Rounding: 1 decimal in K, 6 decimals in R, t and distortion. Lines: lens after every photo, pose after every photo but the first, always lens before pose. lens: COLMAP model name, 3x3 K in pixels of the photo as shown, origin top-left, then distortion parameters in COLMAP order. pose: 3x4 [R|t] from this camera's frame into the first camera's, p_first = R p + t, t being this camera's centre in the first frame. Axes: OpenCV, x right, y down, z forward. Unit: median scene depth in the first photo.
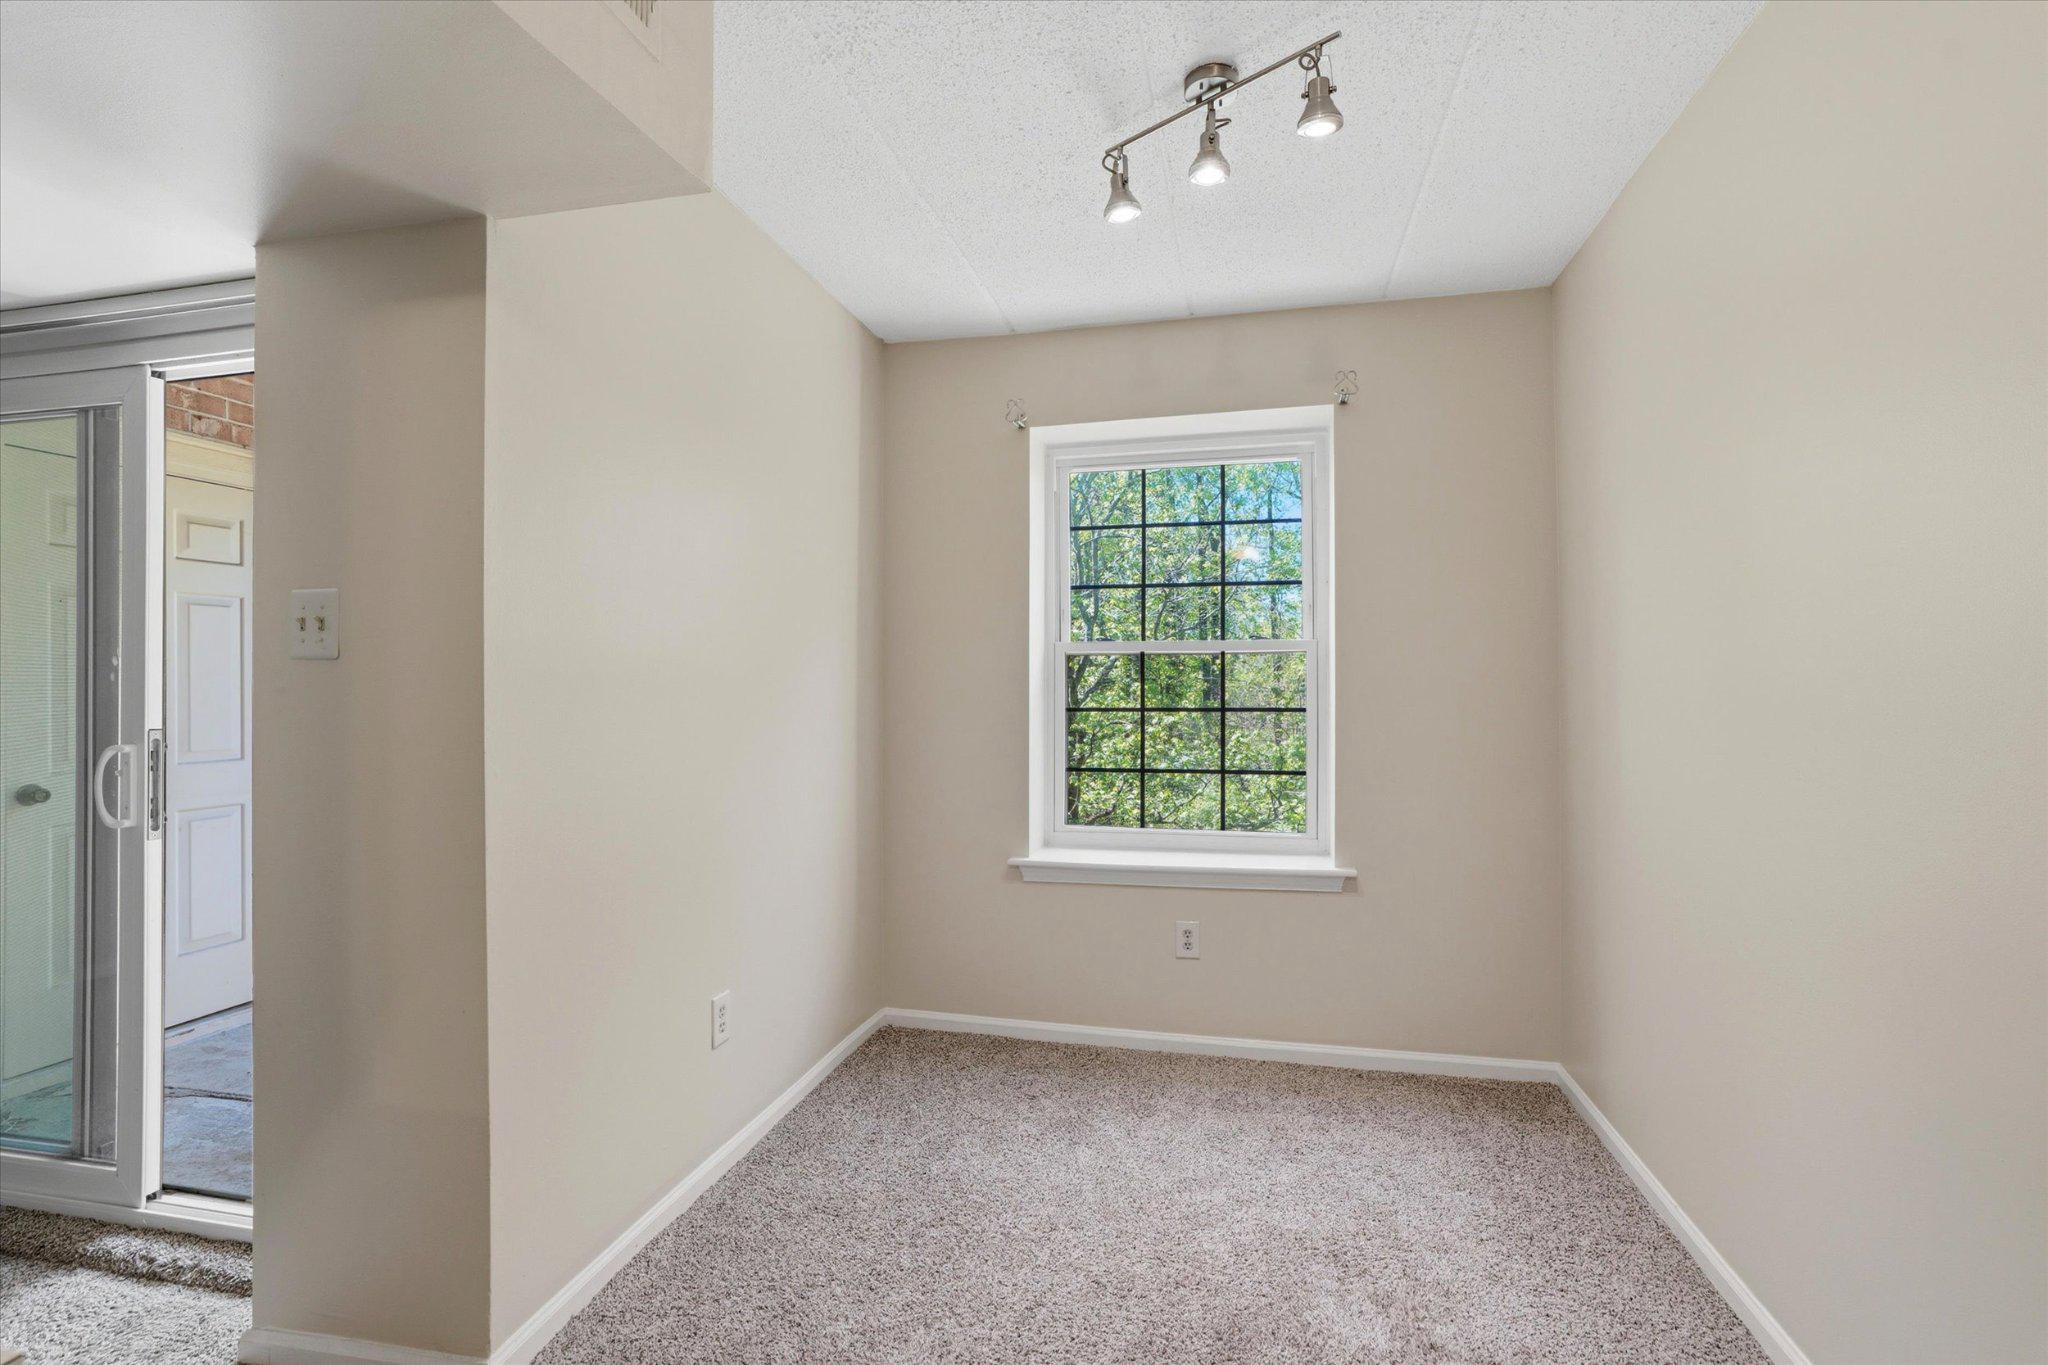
lens RADIAL K [[936.3, 0, 1024.0], [0, 936.3, 682.5], [0, 0, 1]] dist [-0.049821, 0.023521]
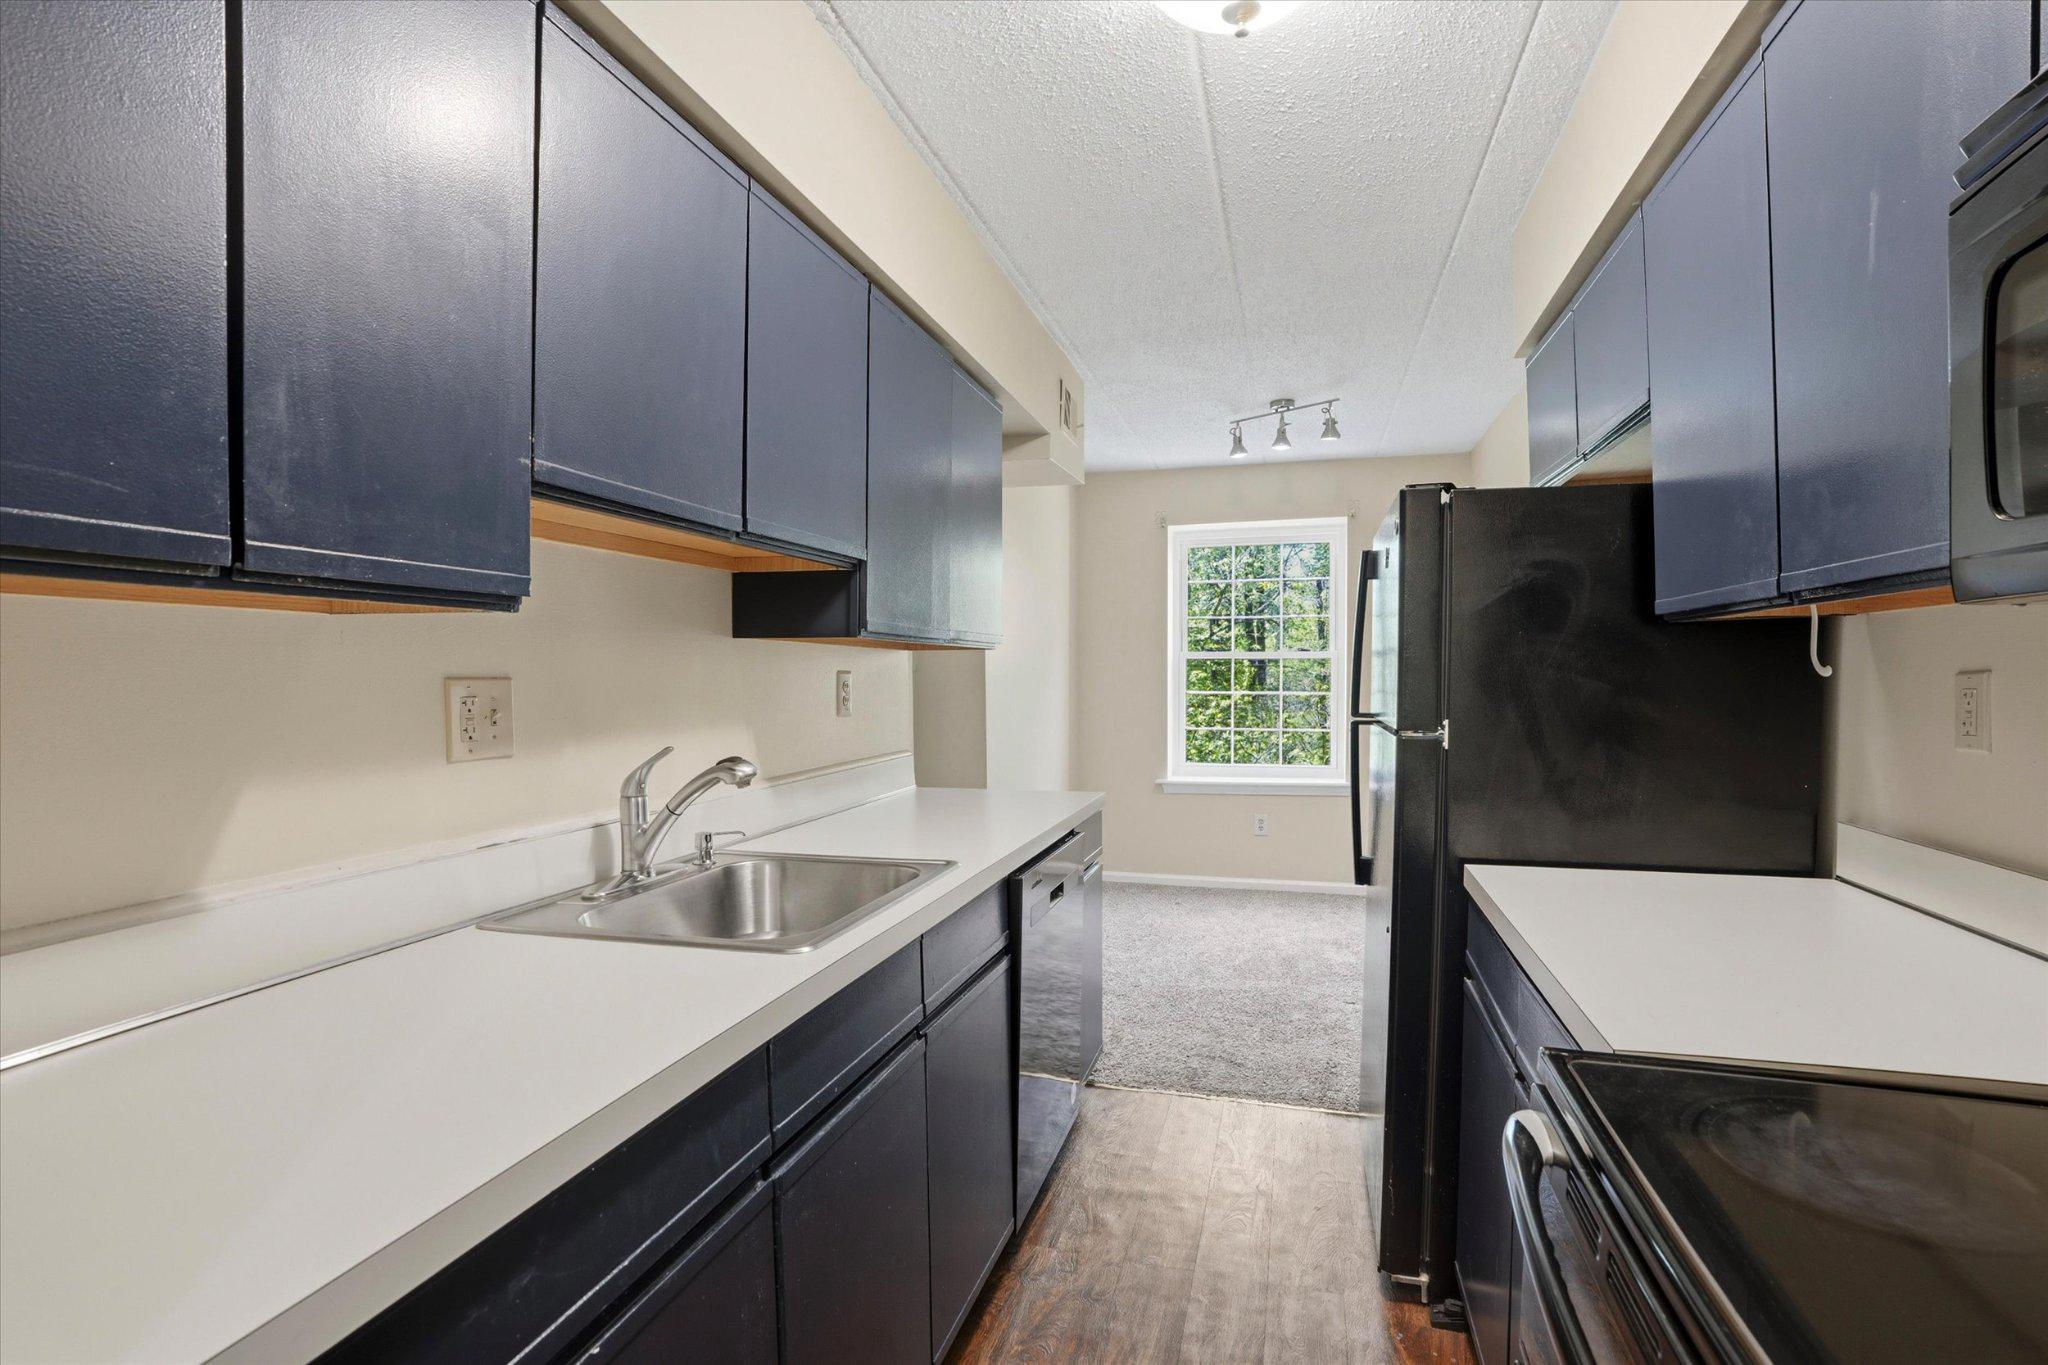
lens RADIAL K [[942.9, 0, 1042.1], [0, 942.9, 689.0], [0, 0, 1]] dist [-0.075951, 0.035997]
pose [[0.999658, -0.001849, -0.026099, -0.198116], [0.002425, 0.999754, 0.022053, -0.017985], [0.026052, -0.022108, 0.999416, -0.794206]]
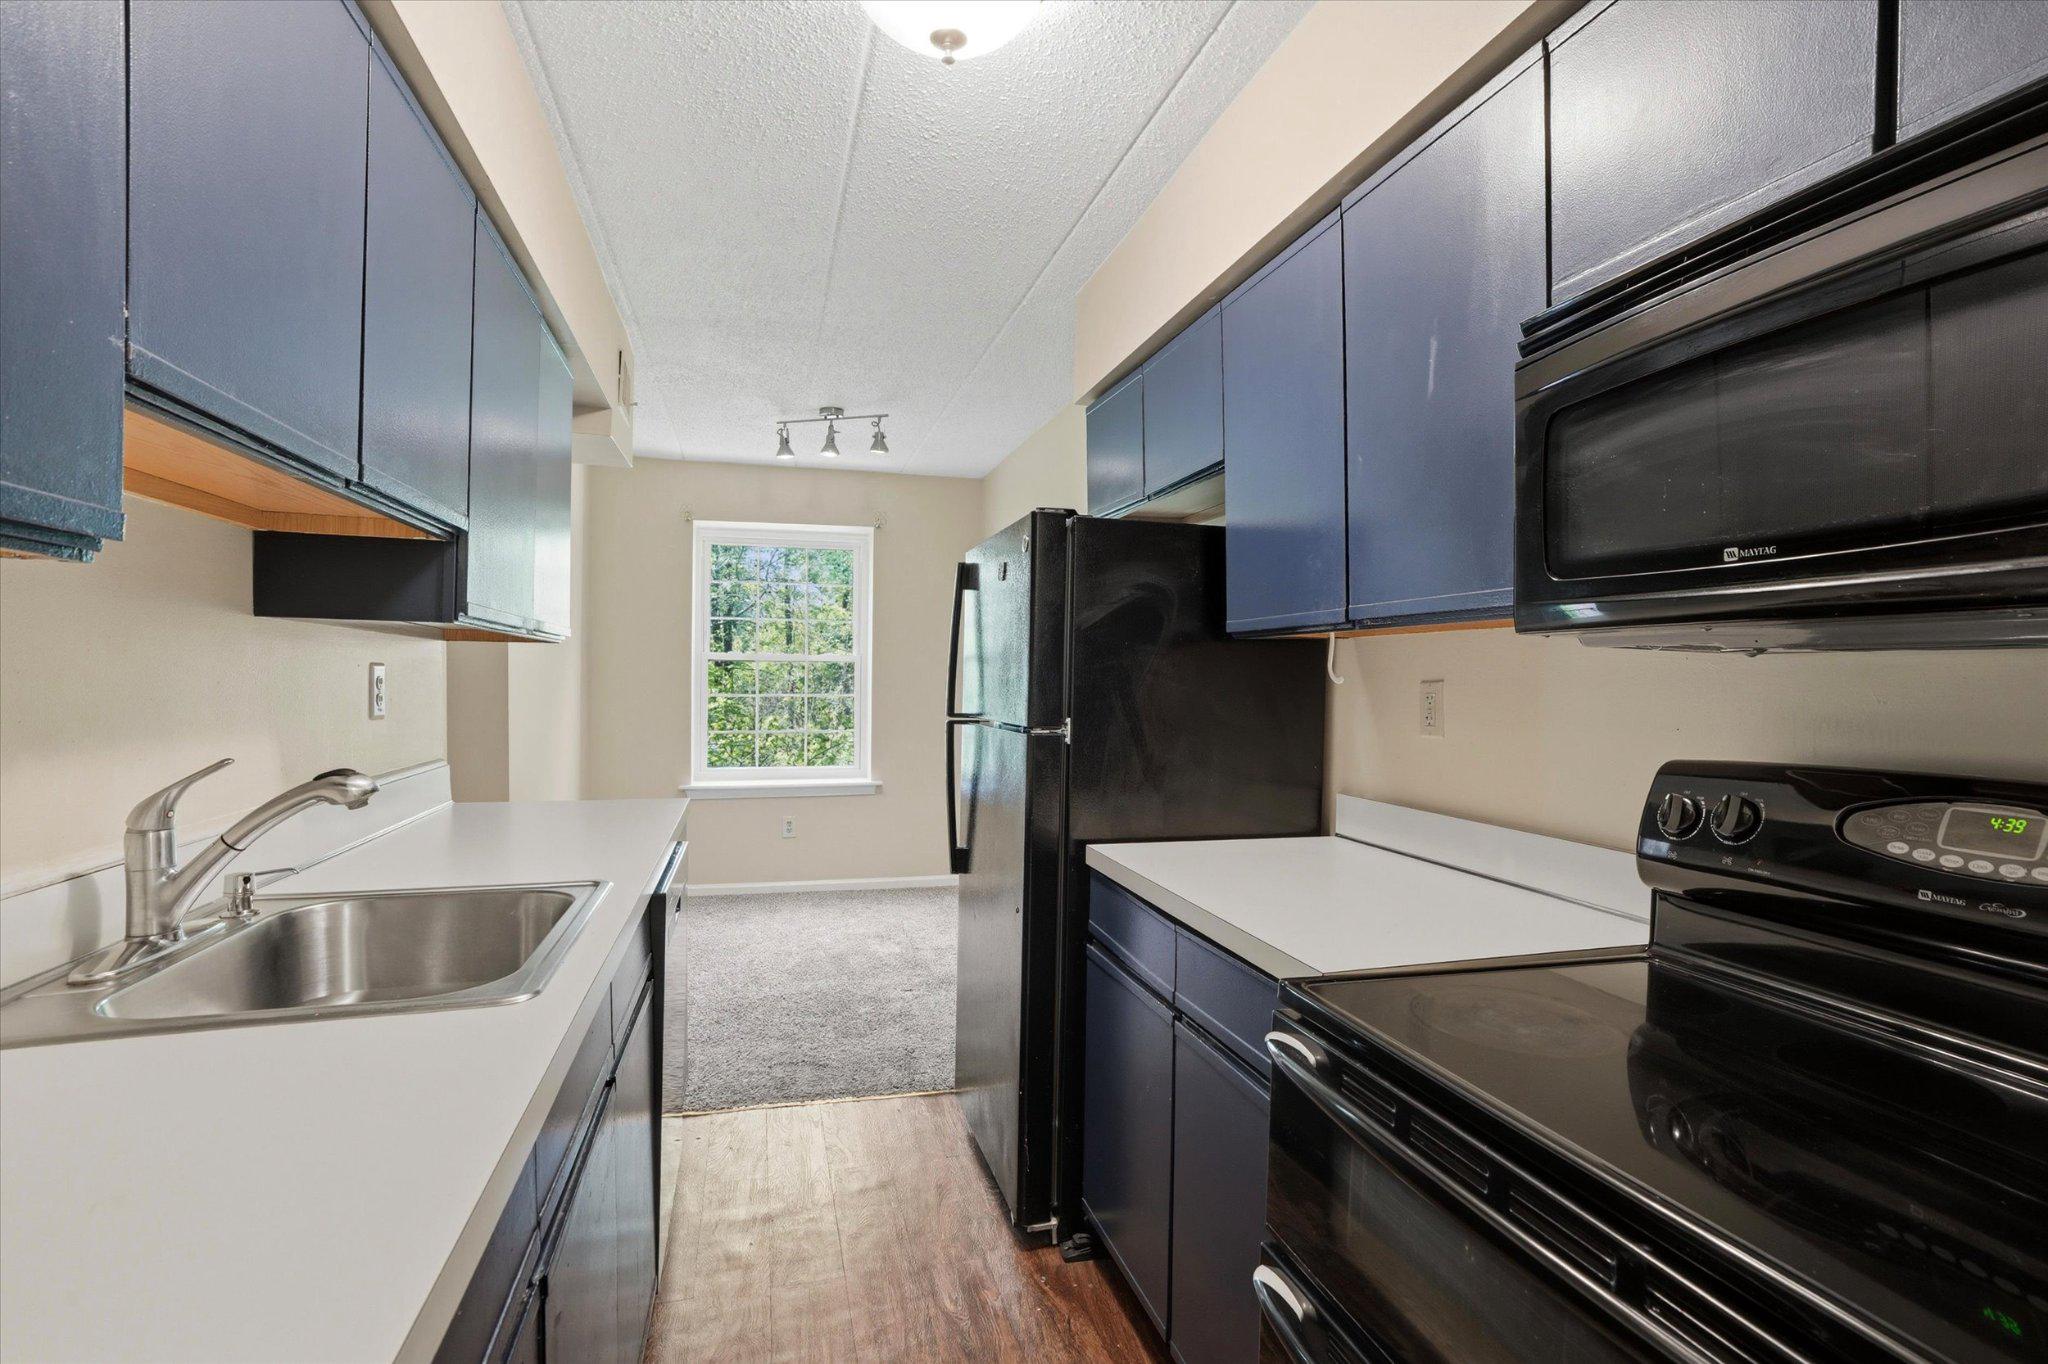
lens RADIAL K [[936.3, 0, 1024.0], [0, 936.3, 682.0], [0, 0, 1]] dist [-0.049821, 0.023521]
pose [[0.874635, 0.011617, 0.484643, -0.303057], [-0.017053, 0.999831, 0.006810, -0.014988], [-0.484483, -0.014221, 0.874685, -0.771448]]
